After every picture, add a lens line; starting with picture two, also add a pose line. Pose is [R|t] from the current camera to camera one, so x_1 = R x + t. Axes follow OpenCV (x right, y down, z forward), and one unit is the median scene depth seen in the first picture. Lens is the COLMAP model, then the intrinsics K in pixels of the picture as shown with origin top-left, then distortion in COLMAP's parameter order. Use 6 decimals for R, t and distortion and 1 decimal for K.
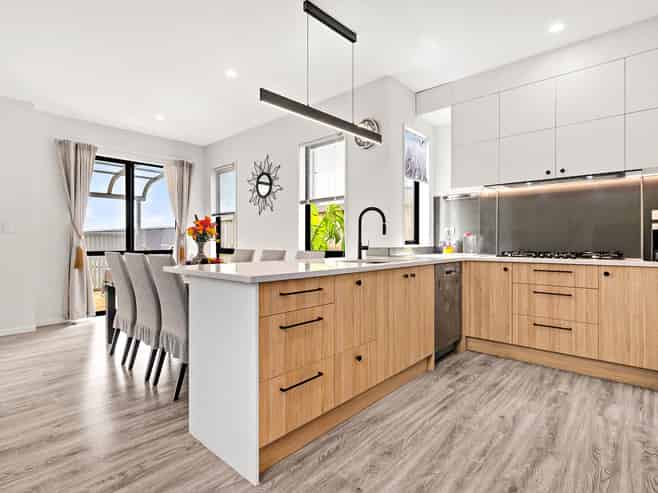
lens RADIAL K [[338.2, 0, 331.3], [0, 338.2, 242.1], [0, 0, 1]] dist [0.004603, 0.000133]
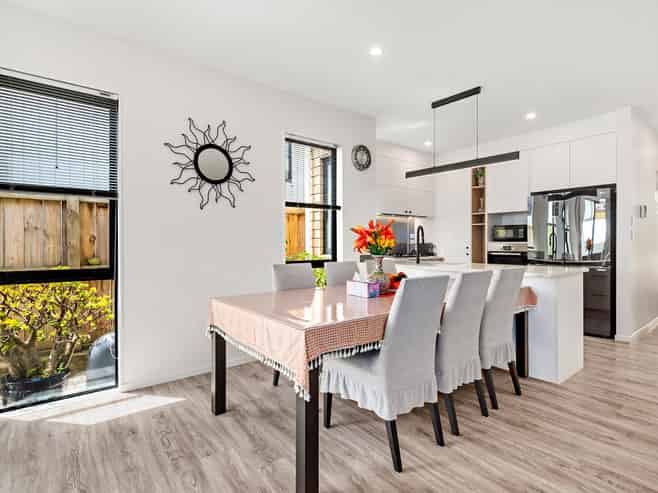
lens RADIAL K [[338.2, 0, 330.5], [0, 338.2, 248.5], [0, 0, 1]] dist [0.004603, 0.000133]
pose [[0.177600, -0.015336, 0.983983, -1.303401], [0.000985, 0.999881, 0.015406, -0.031343], [-0.984102, -0.001767, 0.177594, 1.104617]]
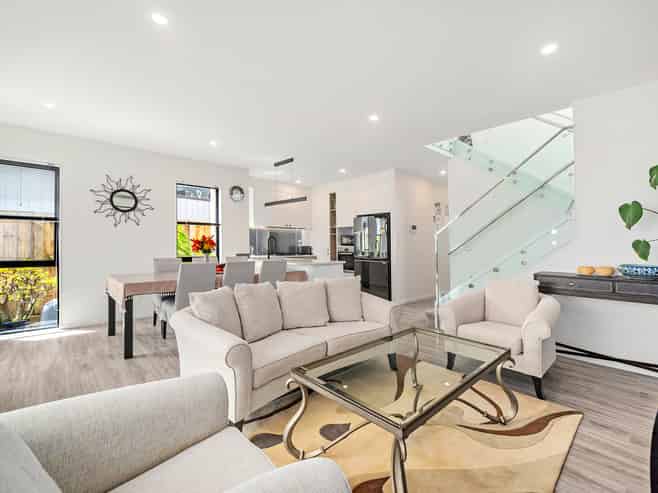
lens RADIAL K [[294.3, 0, 339.7], [0, 294.3, 247.1], [0, 0, 1]] dist [0.001596, -0.000071]
pose [[0.083605, -0.008283, 0.996465, -1.813430], [-0.007427, 0.999933, 0.008935, -0.050853], [-0.996471, -0.008147, 0.083538, 0.357527]]
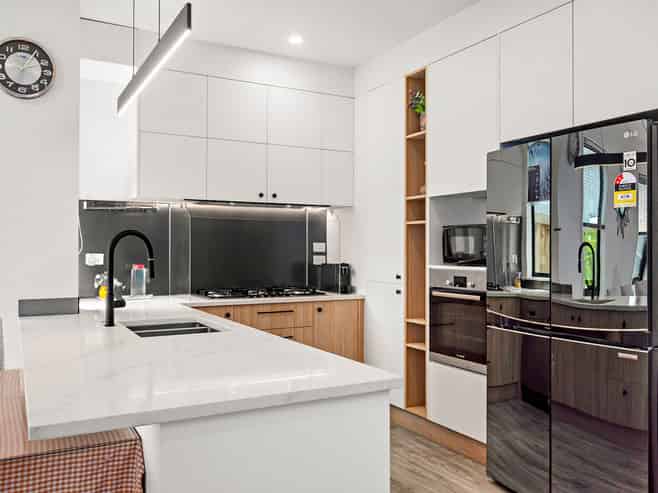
lens RADIAL K [[558.1, 0, 331.3], [0, 558.1, 253.0], [0, 0, 1]] dist [0.009010, -0.000672]
pose [[0.373672, -0.000455, 0.927561, -0.591417], [-0.008011, 0.999961, 0.003717, -0.068050], [-0.927526, -0.008820, 0.373654, 0.316635]]
